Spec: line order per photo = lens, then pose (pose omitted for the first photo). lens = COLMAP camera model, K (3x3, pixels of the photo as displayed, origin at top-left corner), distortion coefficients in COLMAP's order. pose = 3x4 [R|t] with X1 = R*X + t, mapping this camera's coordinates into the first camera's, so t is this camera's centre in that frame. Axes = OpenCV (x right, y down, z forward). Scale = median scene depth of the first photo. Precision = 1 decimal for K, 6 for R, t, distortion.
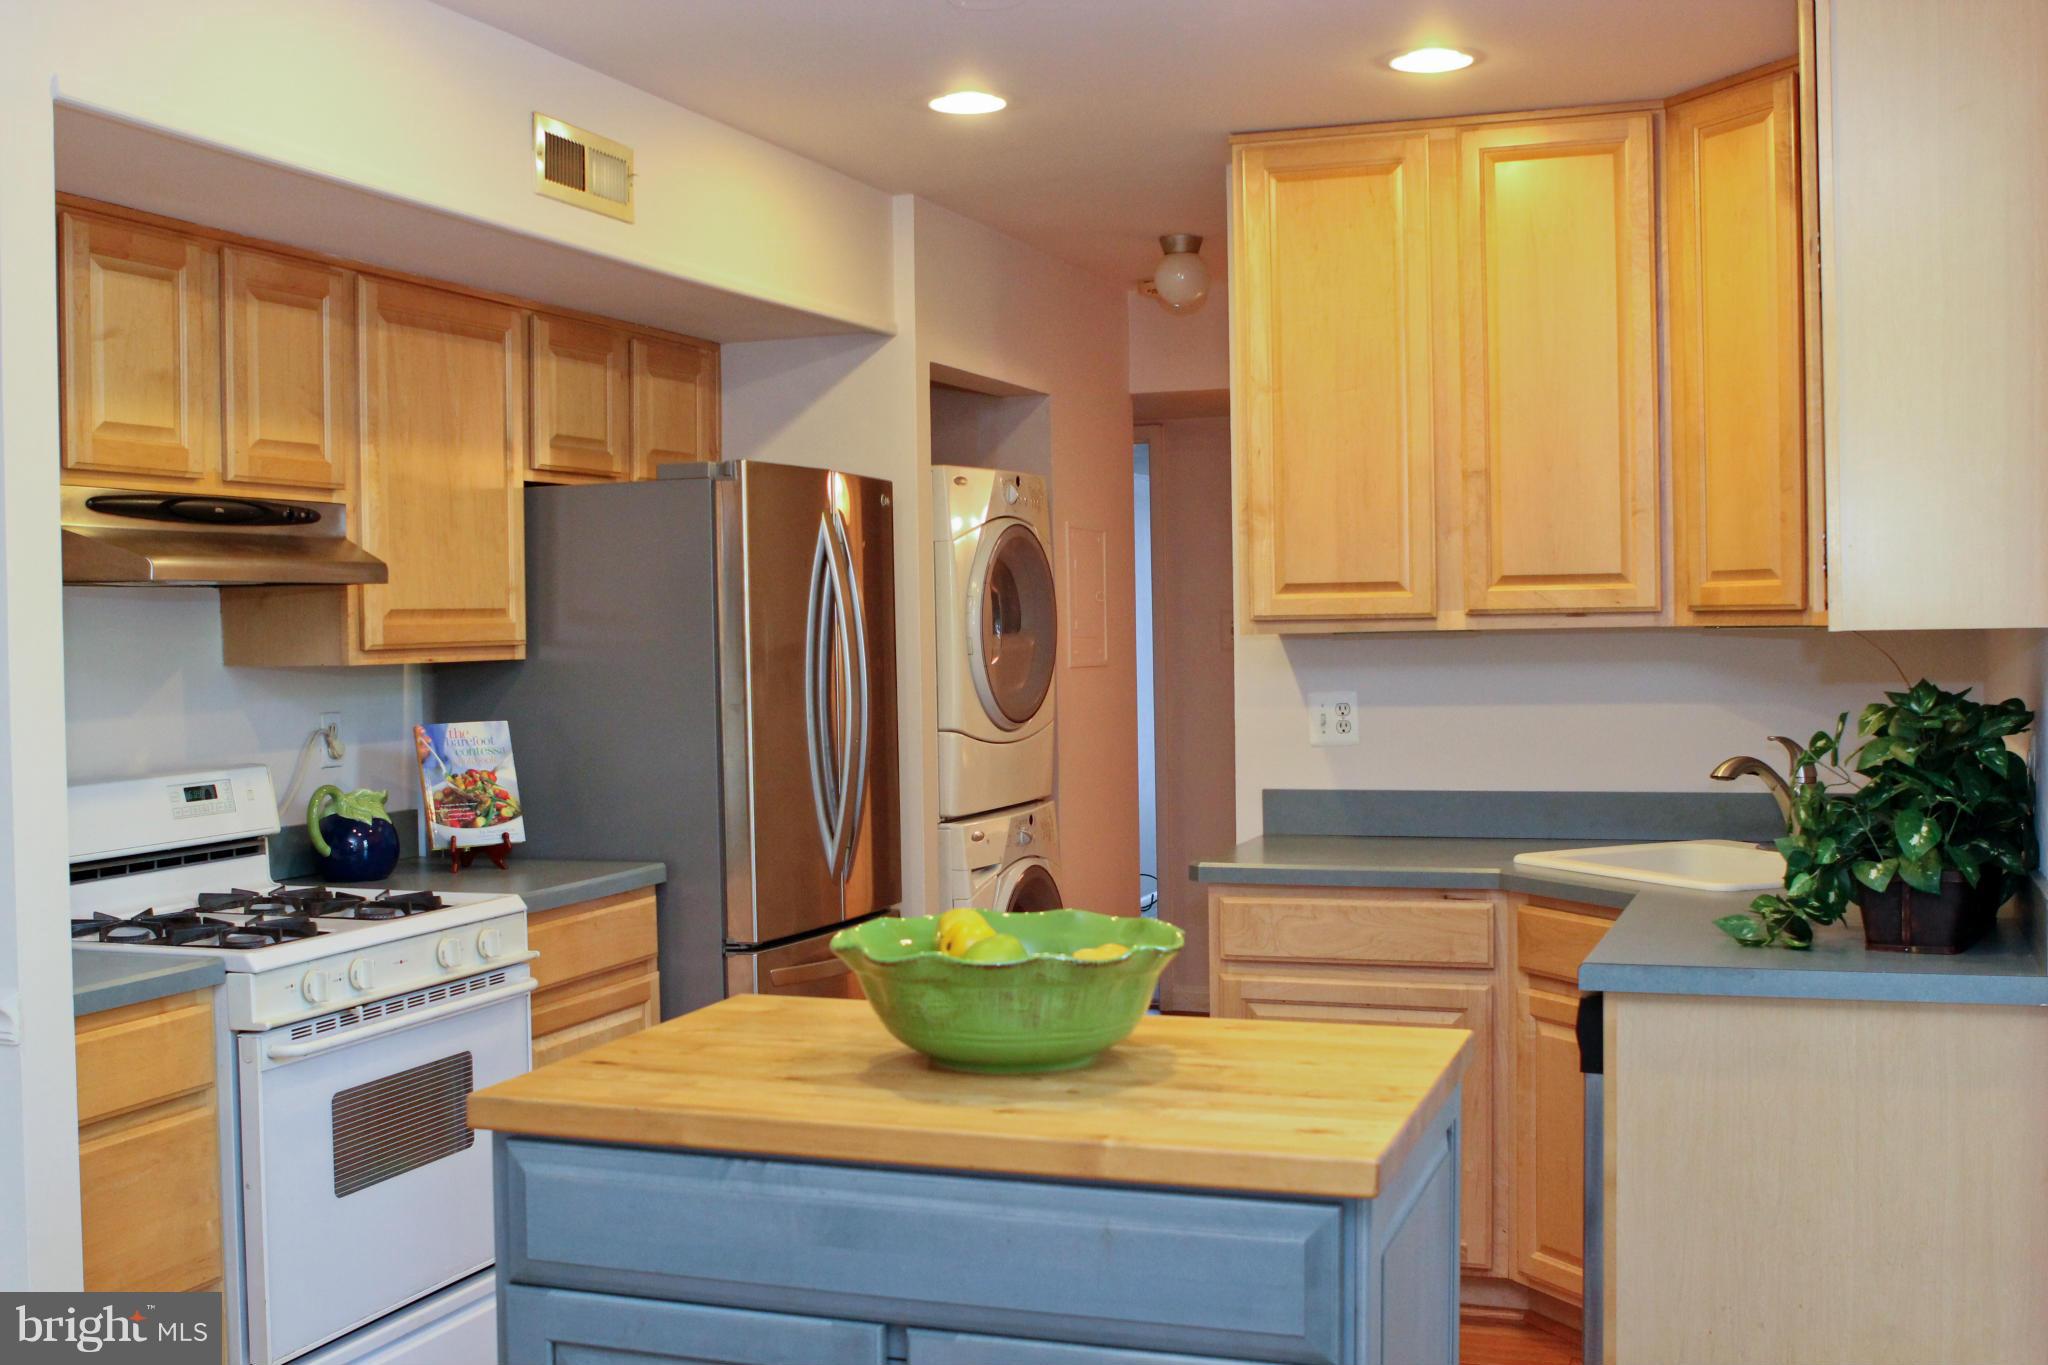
lens RADIAL K [[2311.7, 0, 1018.0], [0, 2311.7, 658.8], [0, 0, 1]] dist [-0.114659, 0.118313]
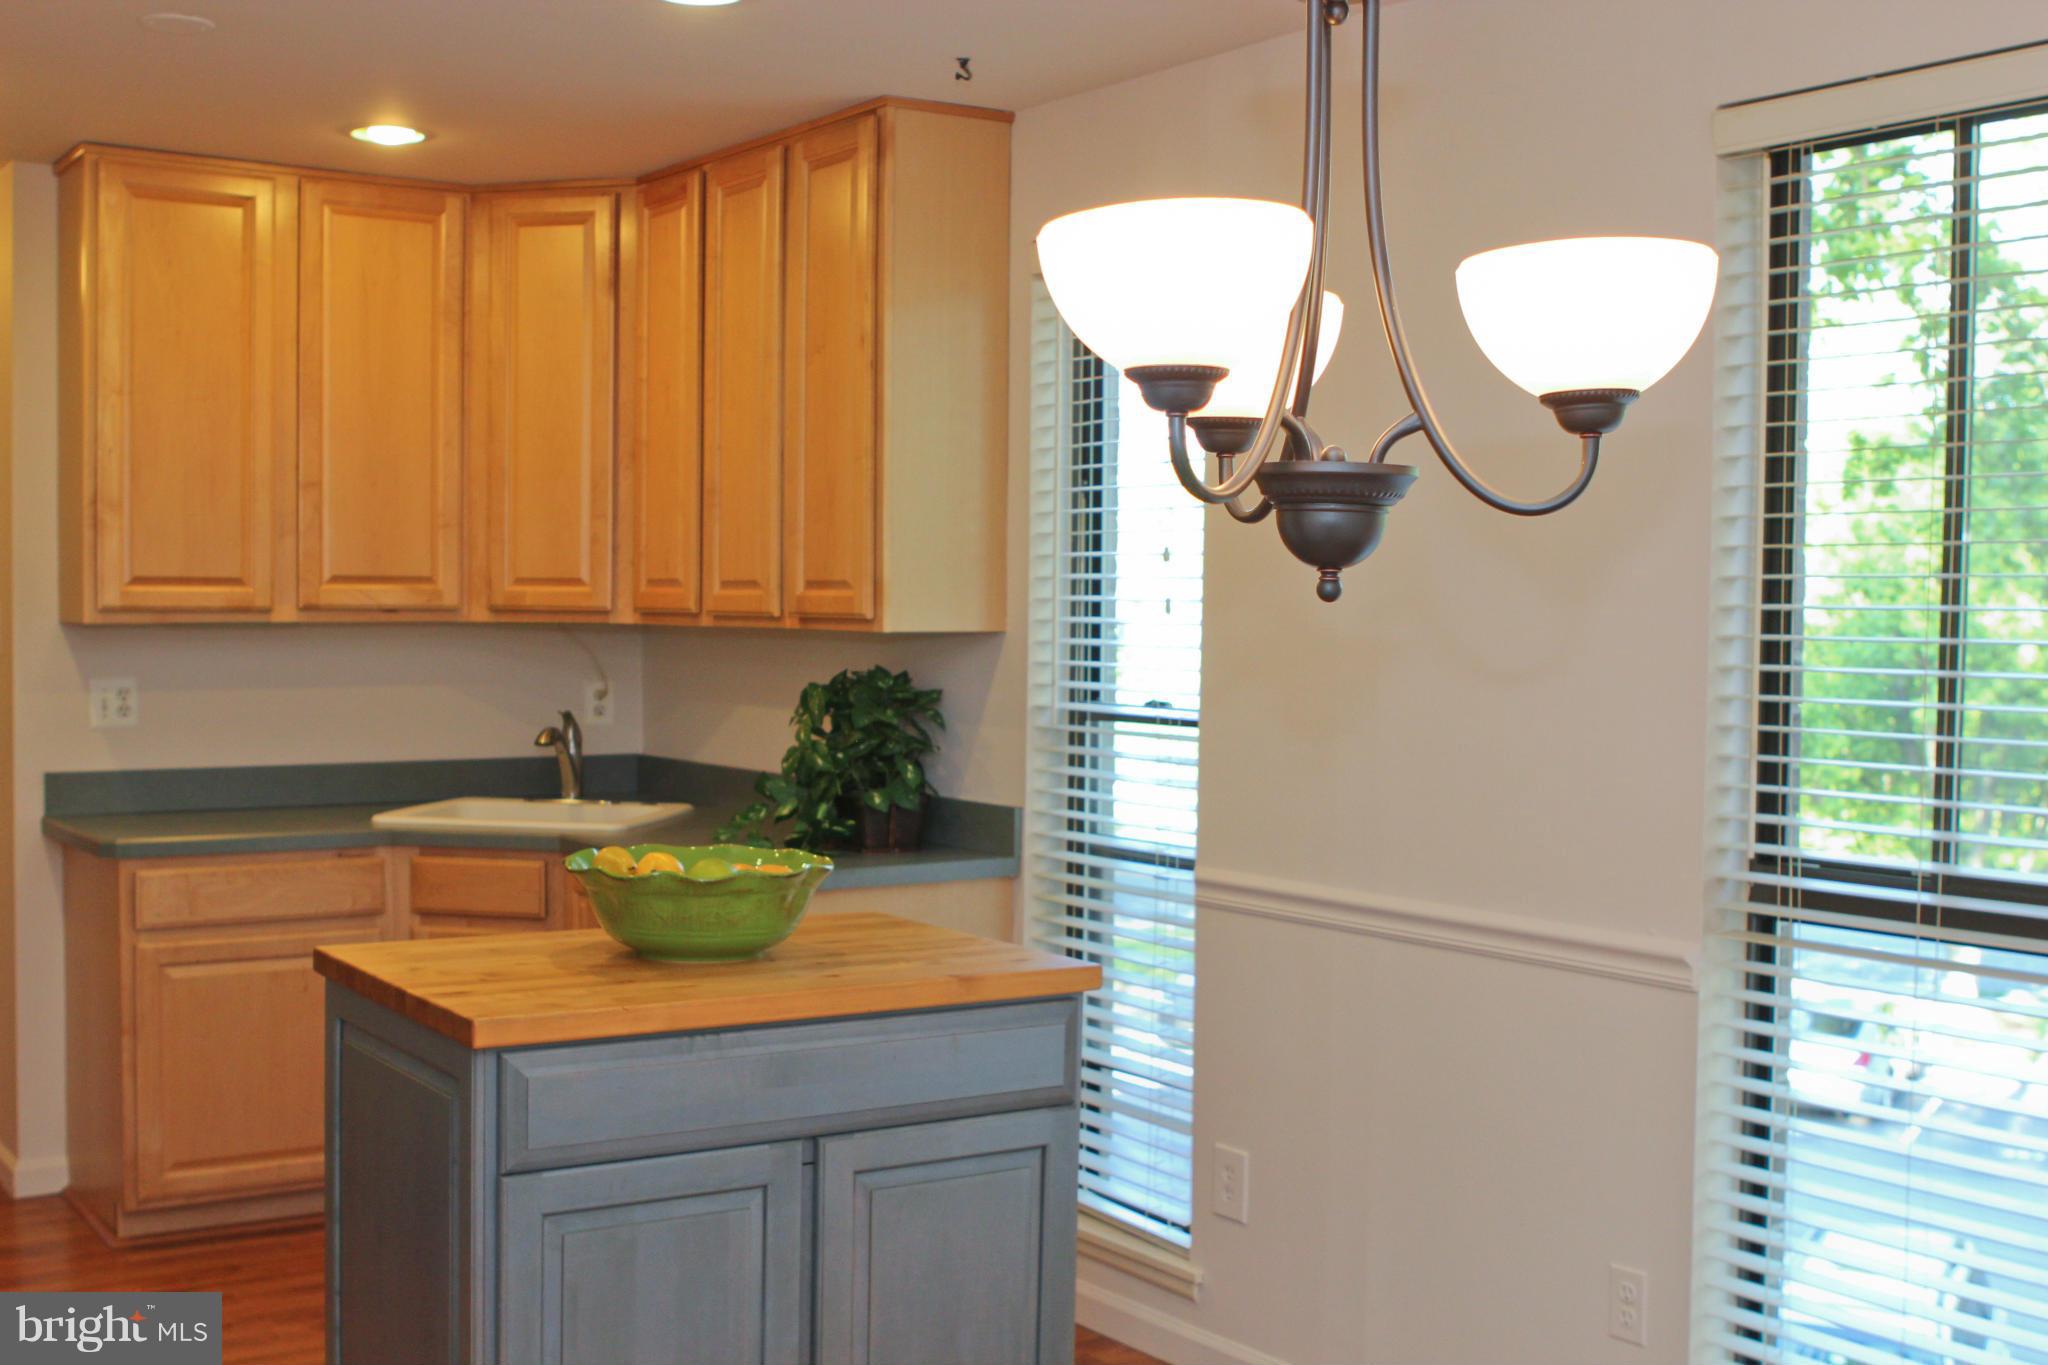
lens RADIAL K [[2364.0, 0, 1021.4], [0, 2364.0, 633.0], [0, 0, 1]] dist [-0.014129, 0.001243]
pose [[0.577422, 0.008376, 0.816403, -0.567559], [-0.005205, 0.999965, -0.006578, -0.001445], [-0.816429, -0.000451, 0.577445, 0.038114]]
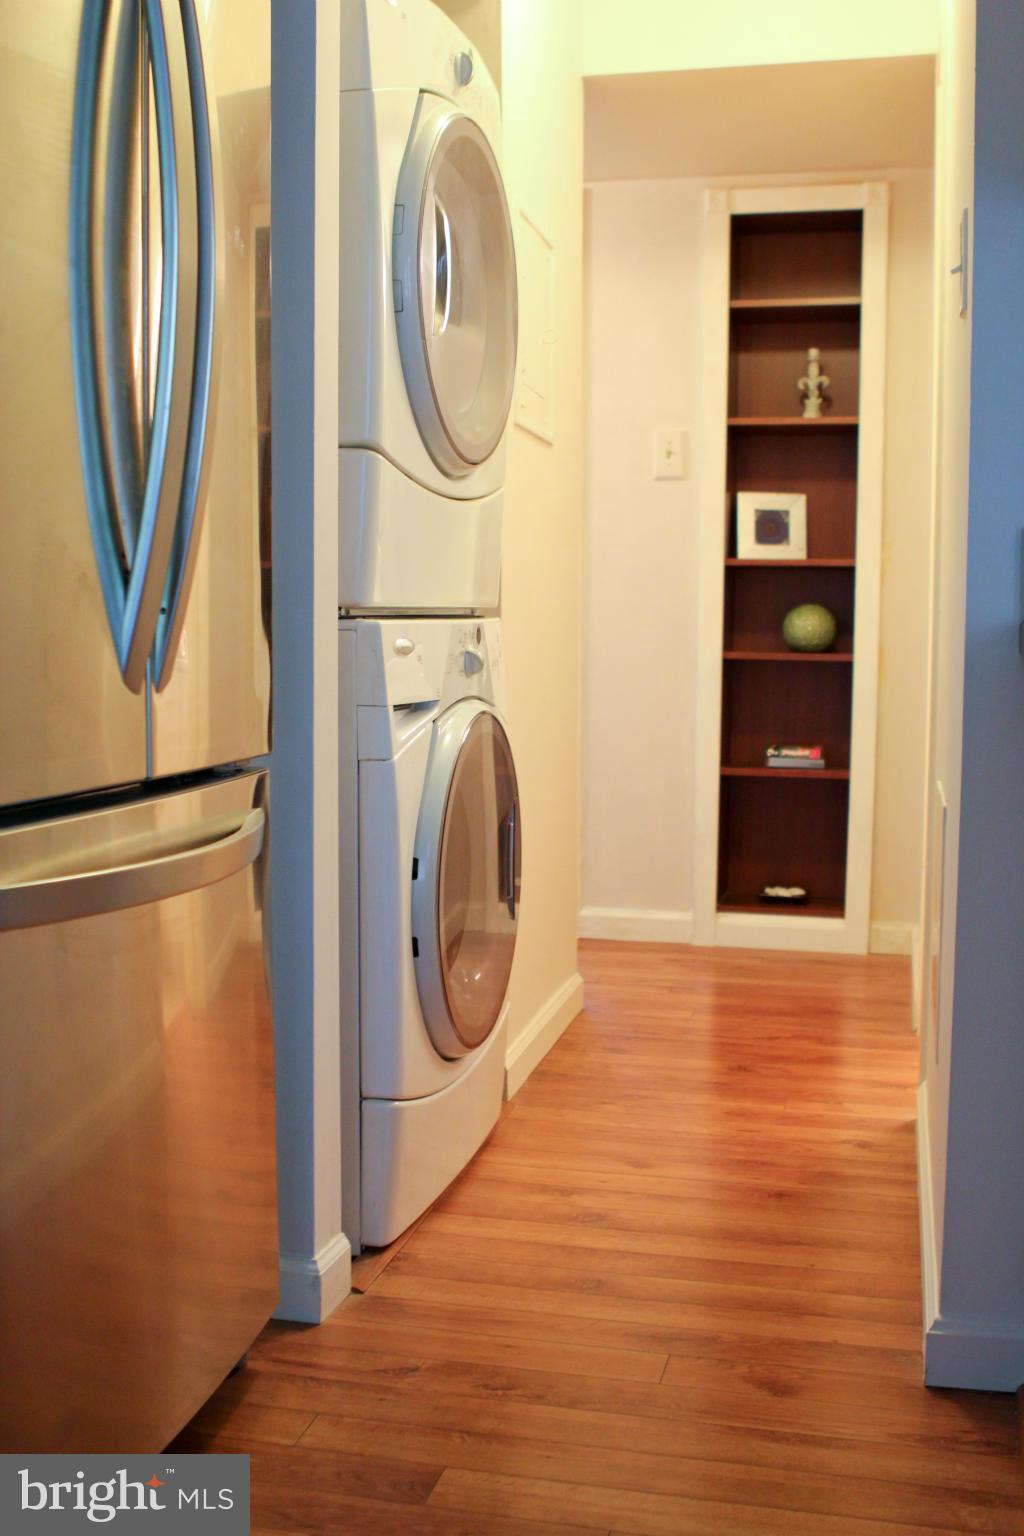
lens RADIAL K [[1733.8, 0, 512.0], [0, 1733.8, 768.0], [0, 0, 1]] dist [-0.114659, 0.118313]
pose [[0.992705, 0.011748, 0.119996, -0.050815], [-0.021044, 0.996848, 0.076494, 0.091270], [-0.118719, -0.078461, 0.989823, 0.731994]]
